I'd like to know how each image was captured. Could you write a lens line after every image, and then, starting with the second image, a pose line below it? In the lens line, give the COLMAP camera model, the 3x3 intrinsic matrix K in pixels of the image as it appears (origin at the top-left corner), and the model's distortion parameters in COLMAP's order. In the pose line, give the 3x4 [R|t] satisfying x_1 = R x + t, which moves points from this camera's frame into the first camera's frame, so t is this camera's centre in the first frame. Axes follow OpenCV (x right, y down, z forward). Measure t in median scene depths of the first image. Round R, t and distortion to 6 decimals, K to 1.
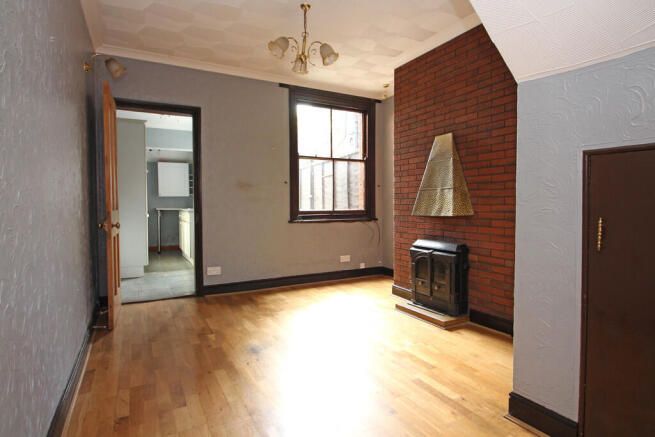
lens RADIAL K [[347.4, 0, 327.5], [0, 347.4, 218.5], [0, 0, 1]] dist [-0.022648, -0.001483]
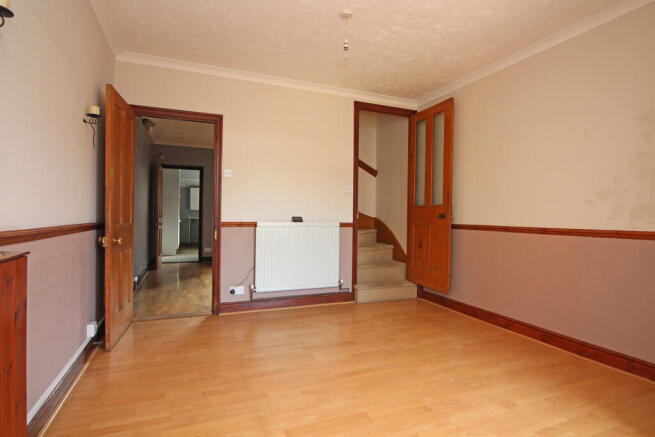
lens RADIAL K [[347.4, 0, 327.5], [0, 347.4, 218.5], [0, 0, 1]] dist [-0.022648, -0.001483]
pose [[0.993249, 0.015268, -0.114996, 0.611744], [-0.019420, 0.999196, -0.035070, 0.034406], [0.114368, 0.037066, 0.992747, -0.938334]]
